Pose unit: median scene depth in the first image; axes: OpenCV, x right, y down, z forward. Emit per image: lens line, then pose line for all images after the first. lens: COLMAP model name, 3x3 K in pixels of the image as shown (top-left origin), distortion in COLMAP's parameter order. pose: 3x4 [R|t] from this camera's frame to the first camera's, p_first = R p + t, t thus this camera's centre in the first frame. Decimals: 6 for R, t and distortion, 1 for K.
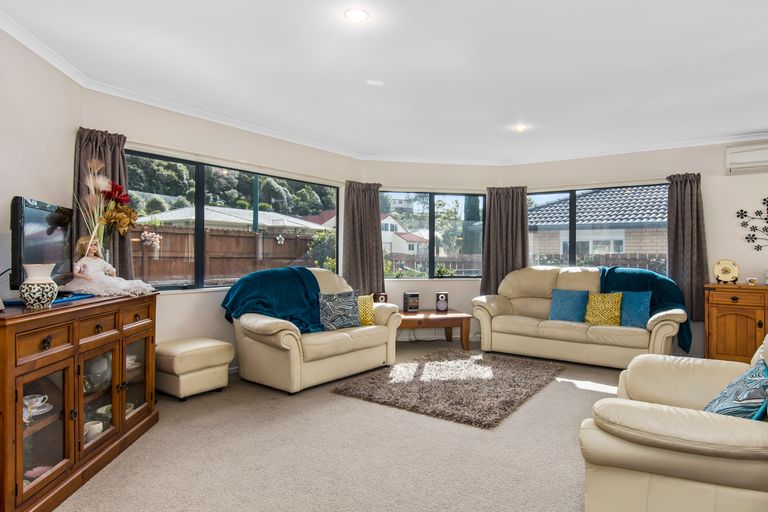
lens RADIAL K [[476.2, 0, 384.3], [0, 476.2, 254.2], [0, 0, 1]] dist [-0.000329, -0.000017]
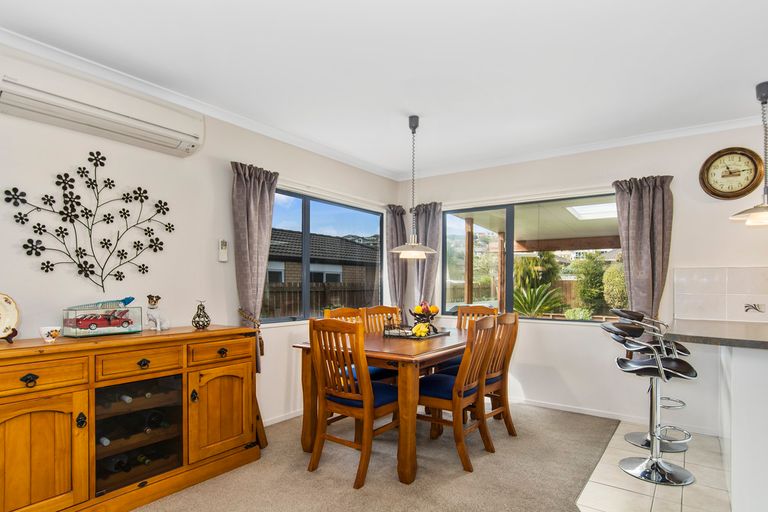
lens RADIAL K [[429.9, 0, 387.8], [0, 429.9, 282.6], [0, 0, 1]] dist [0.002188, 0.000939]
pose [[0.009374, -0.004005, 0.999948, 0.317383], [0.000201, 0.999992, 0.004003, 0.002088], [-0.999956, 0.000163, 0.009375, 0.622514]]
